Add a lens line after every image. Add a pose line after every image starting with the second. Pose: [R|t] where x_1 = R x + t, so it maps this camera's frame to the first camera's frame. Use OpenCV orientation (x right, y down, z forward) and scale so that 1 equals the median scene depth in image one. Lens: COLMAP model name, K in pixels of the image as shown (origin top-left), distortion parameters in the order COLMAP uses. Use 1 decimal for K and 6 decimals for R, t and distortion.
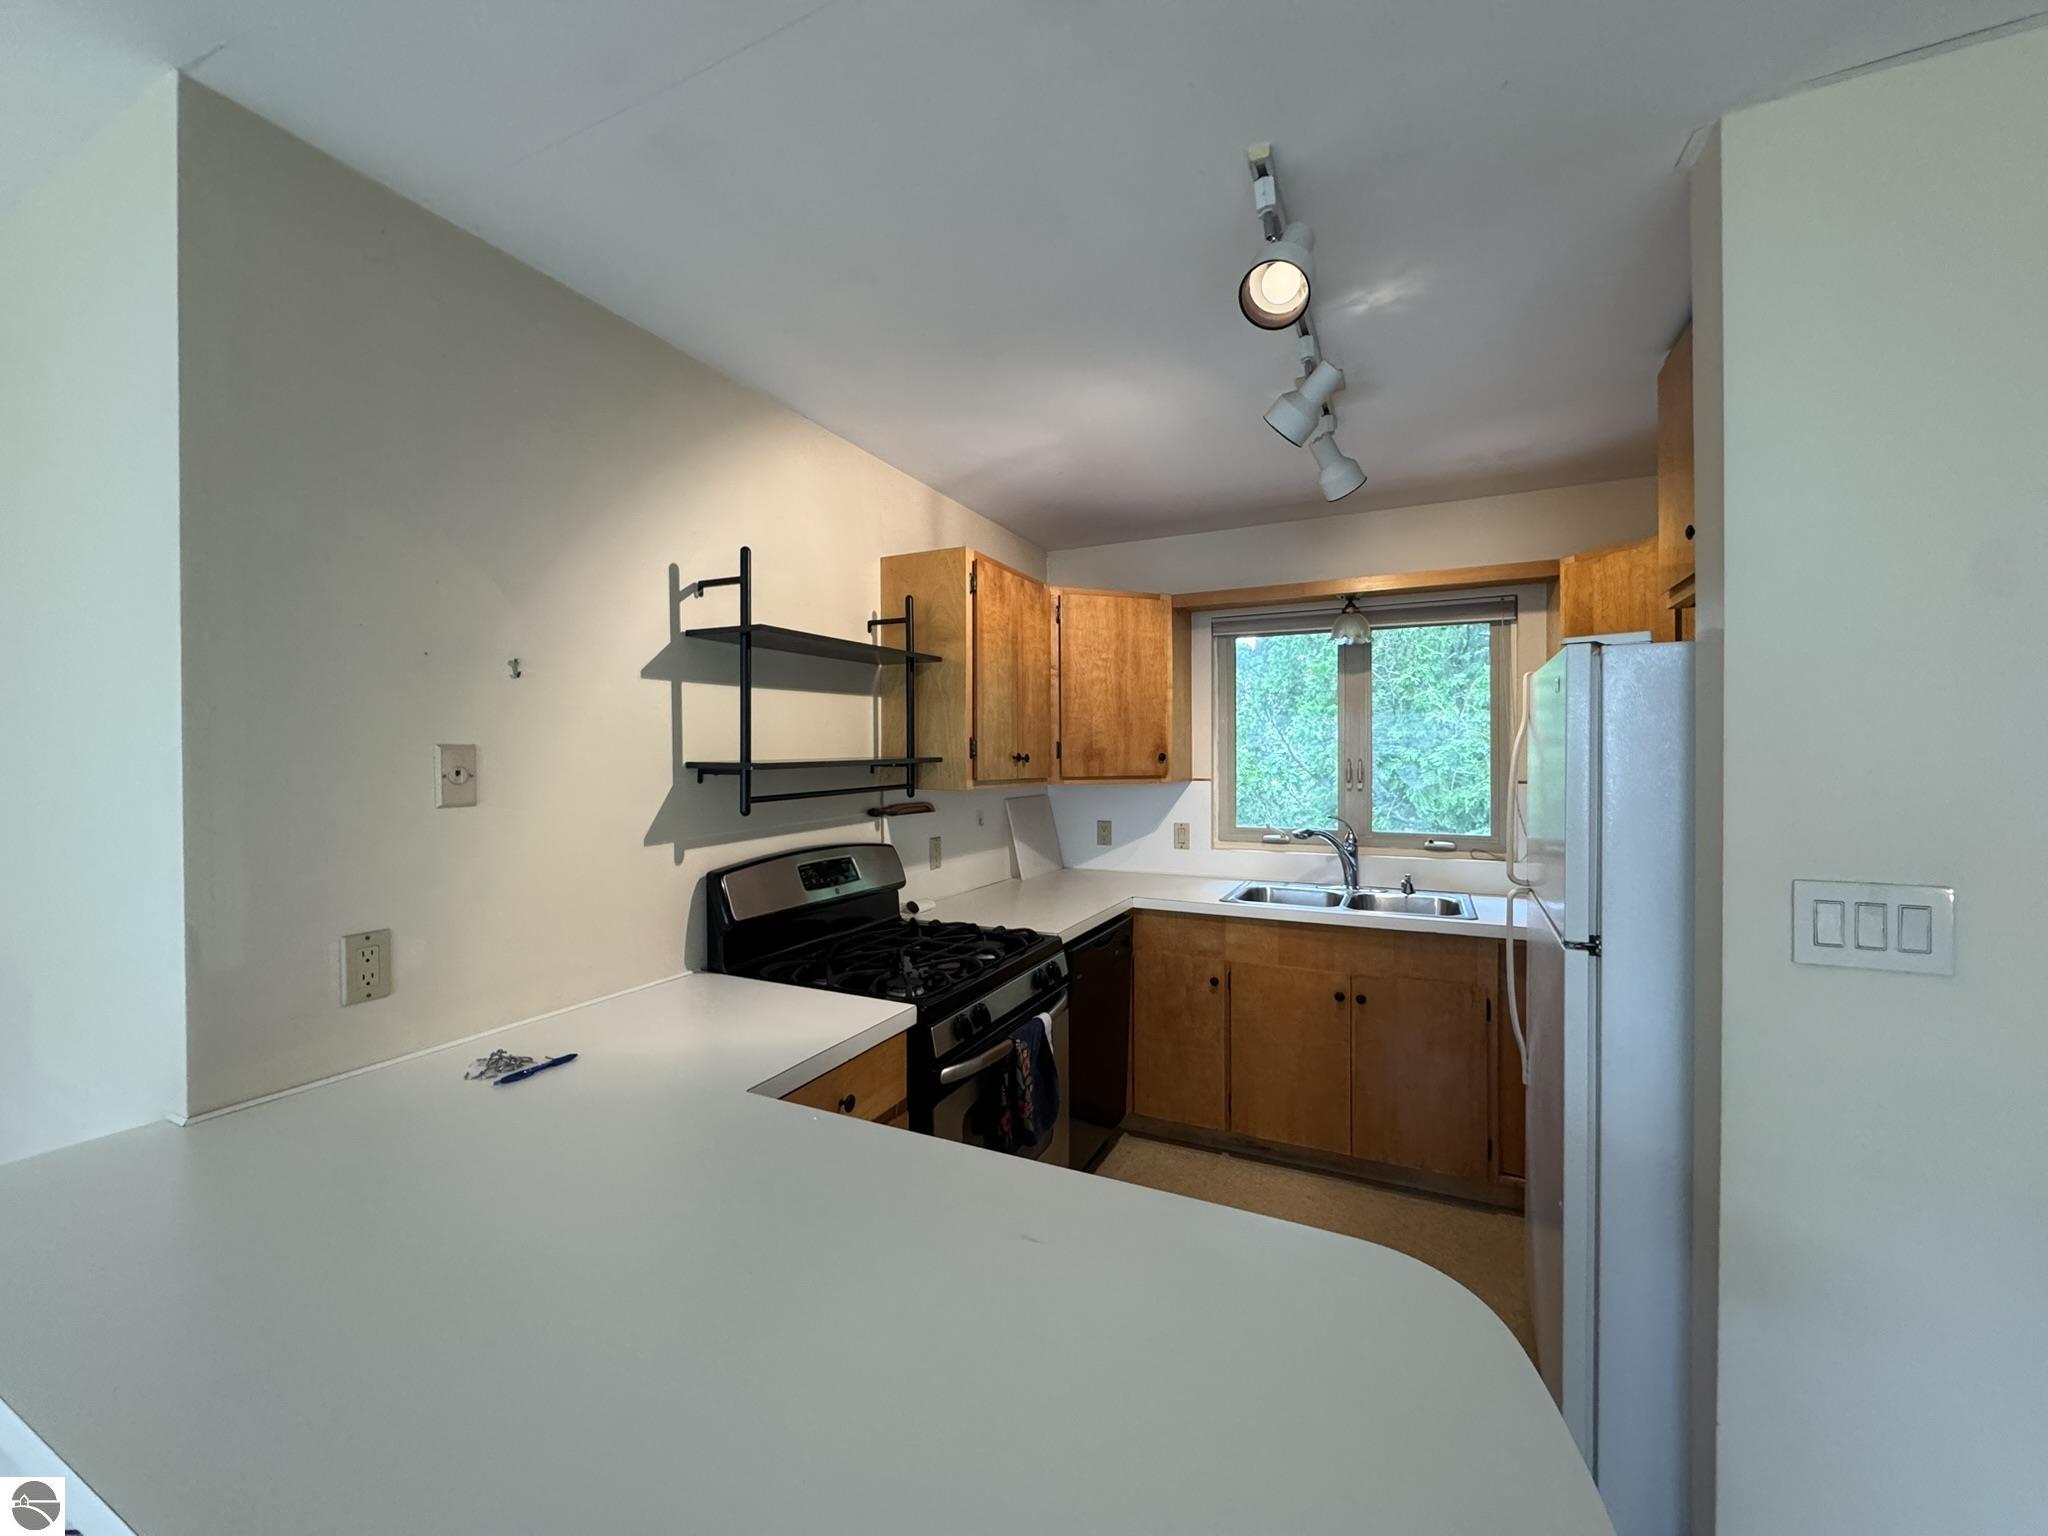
lens RADIAL K [[815.3, 0, 1021.1], [0, 815.3, 763.2], [0, 0, 1]] dist [-0.000869, -0.000153]
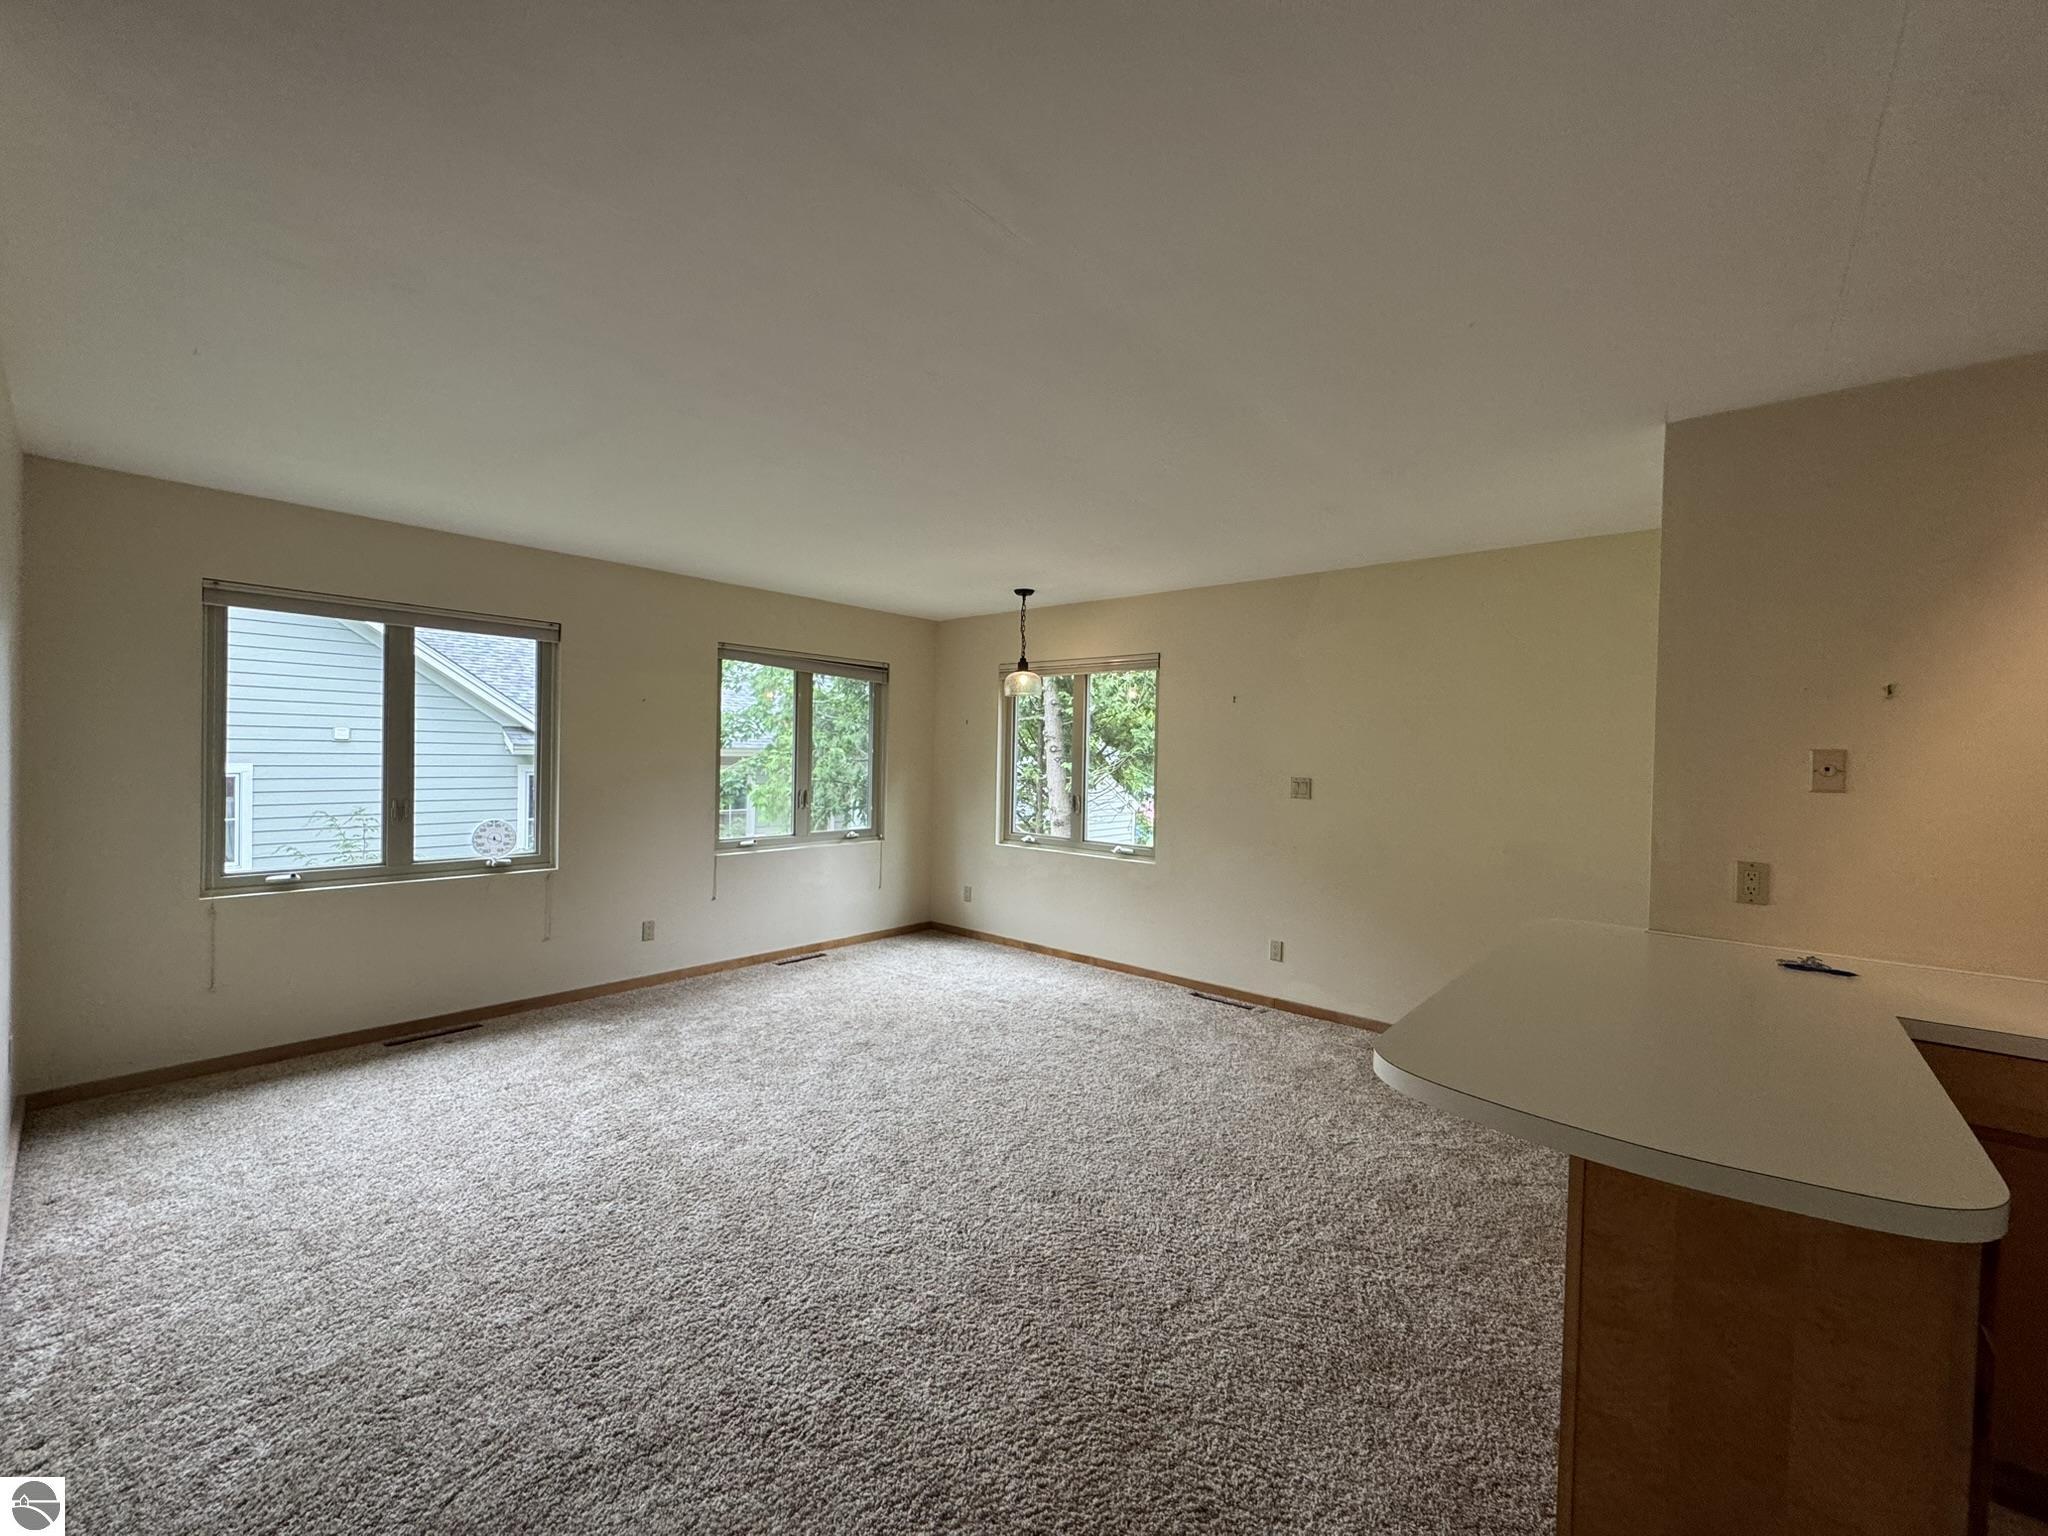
lens RADIAL K [[815.3, 0, 1021.1], [0, 815.3, 763.2], [0, 0, 1]] dist [-0.000869, -0.000153]
pose [[-0.254389, 0.011184, -0.967037, 0.553452], [-0.028162, 0.999423, 0.018967, 0.007403], [0.966692, 0.032059, -0.253927, -0.010481]]
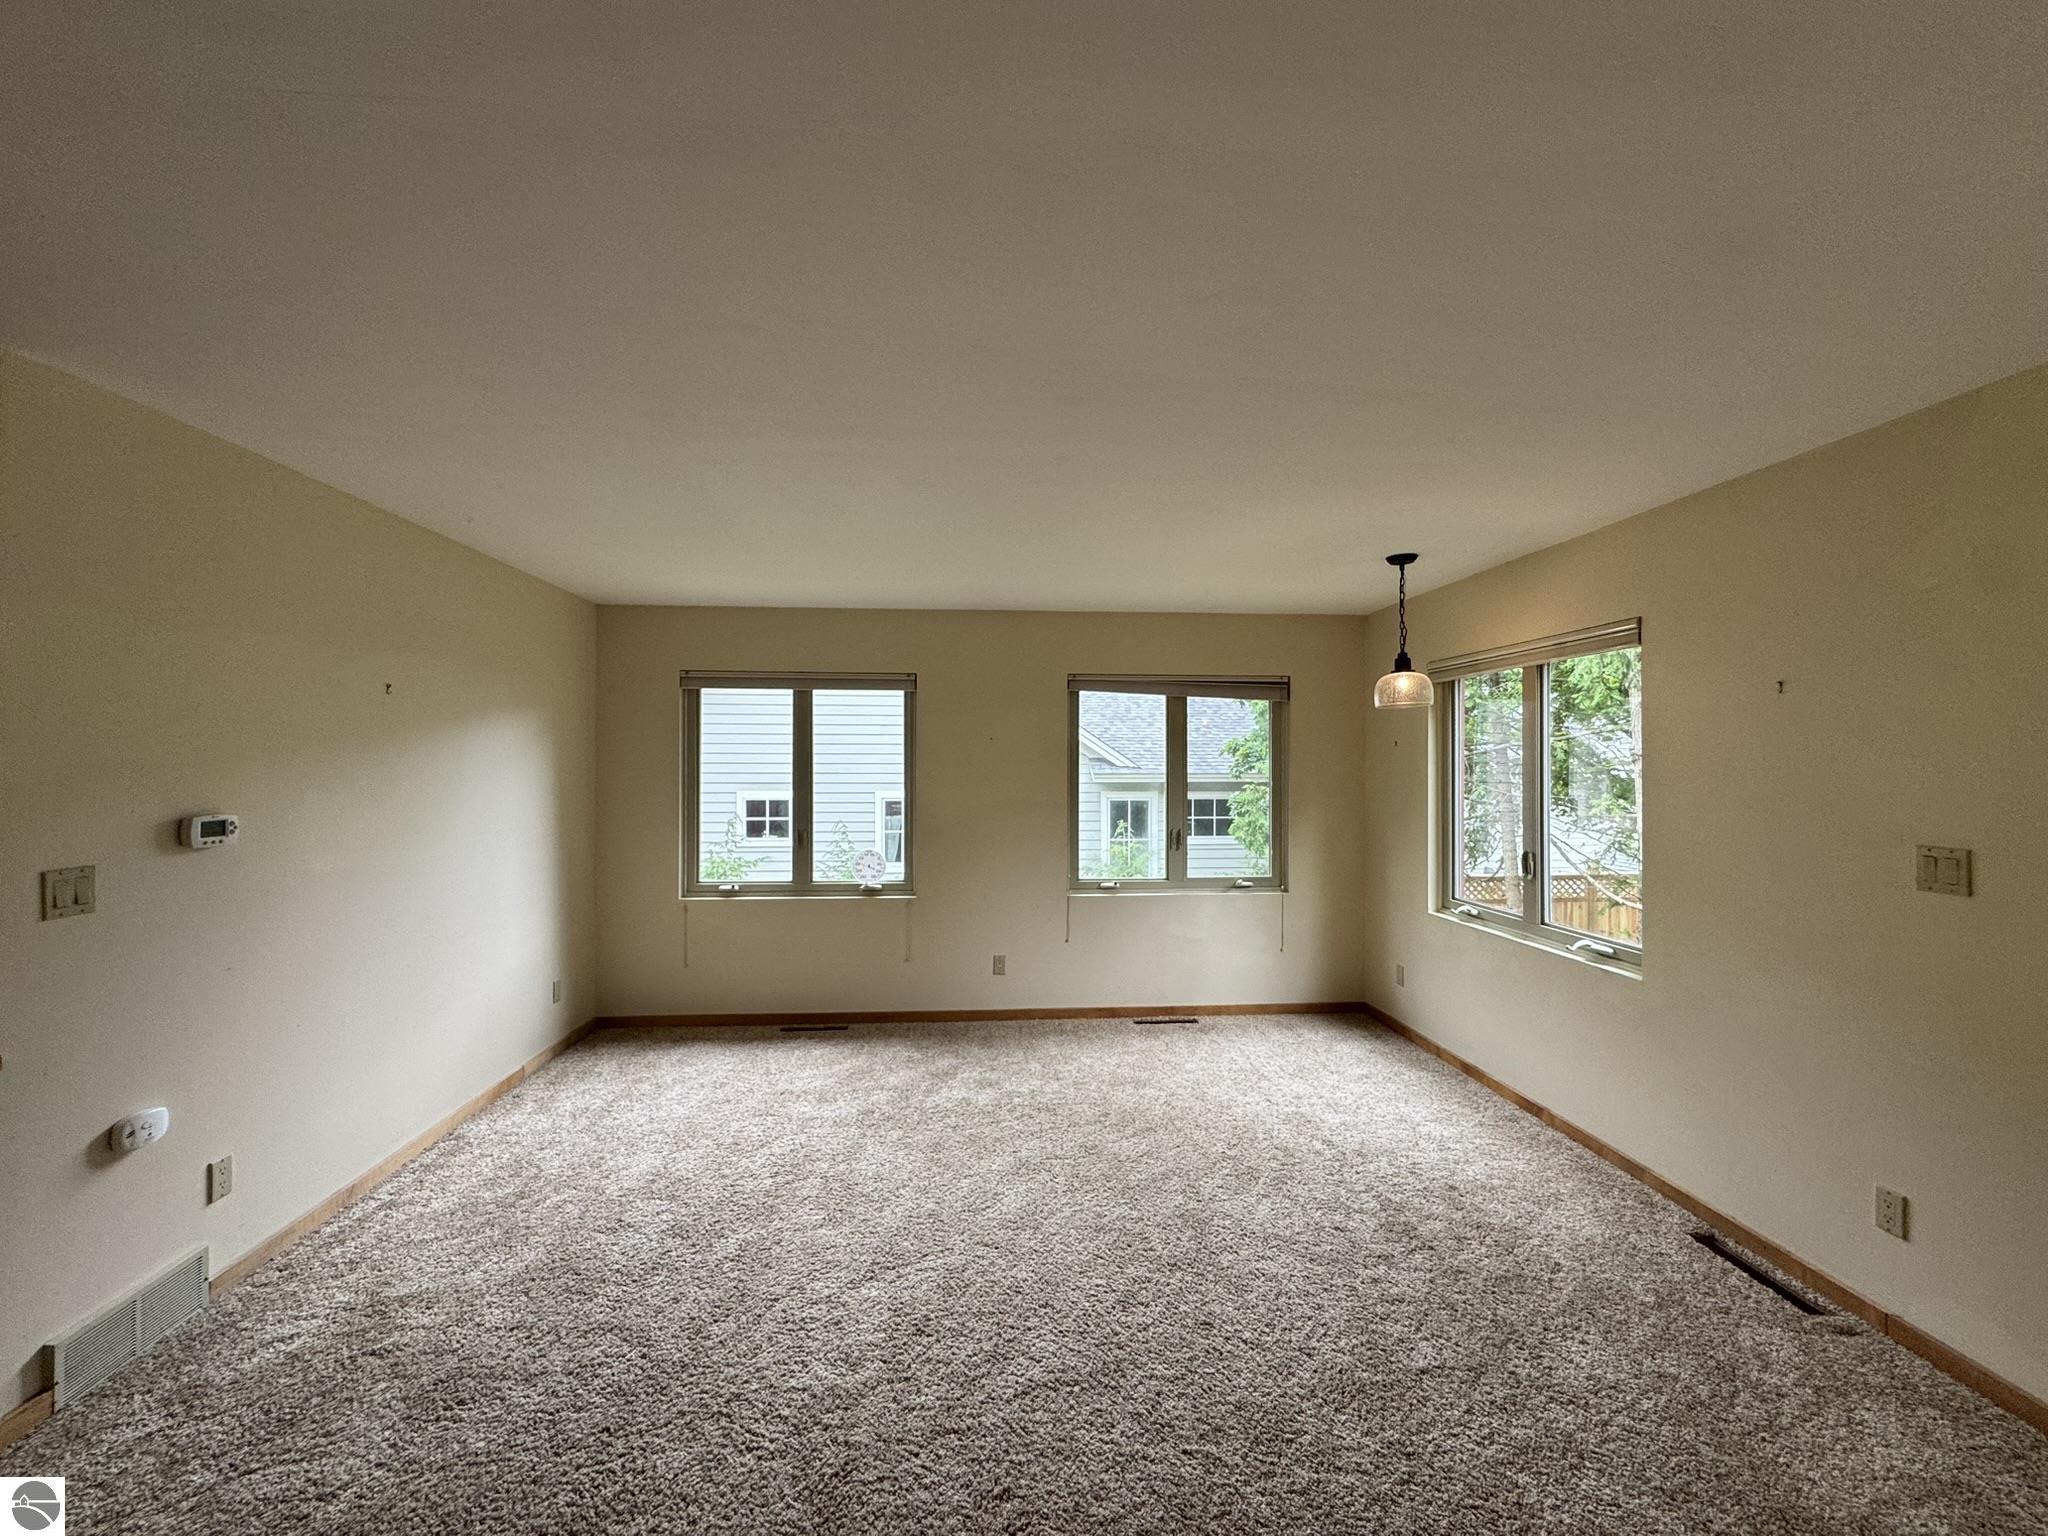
lens RADIAL K [[813.1, 0, 1019.9], [0, 813.1, 758.3], [0, 0, 1]] dist [-0.002783, -0.000208]
pose [[-0.864276, -0.001104, -0.503017, -0.031044], [-0.001141, 0.999999, -0.000234, -0.025365], [0.503017, 0.000371, -0.864276, 0.312255]]
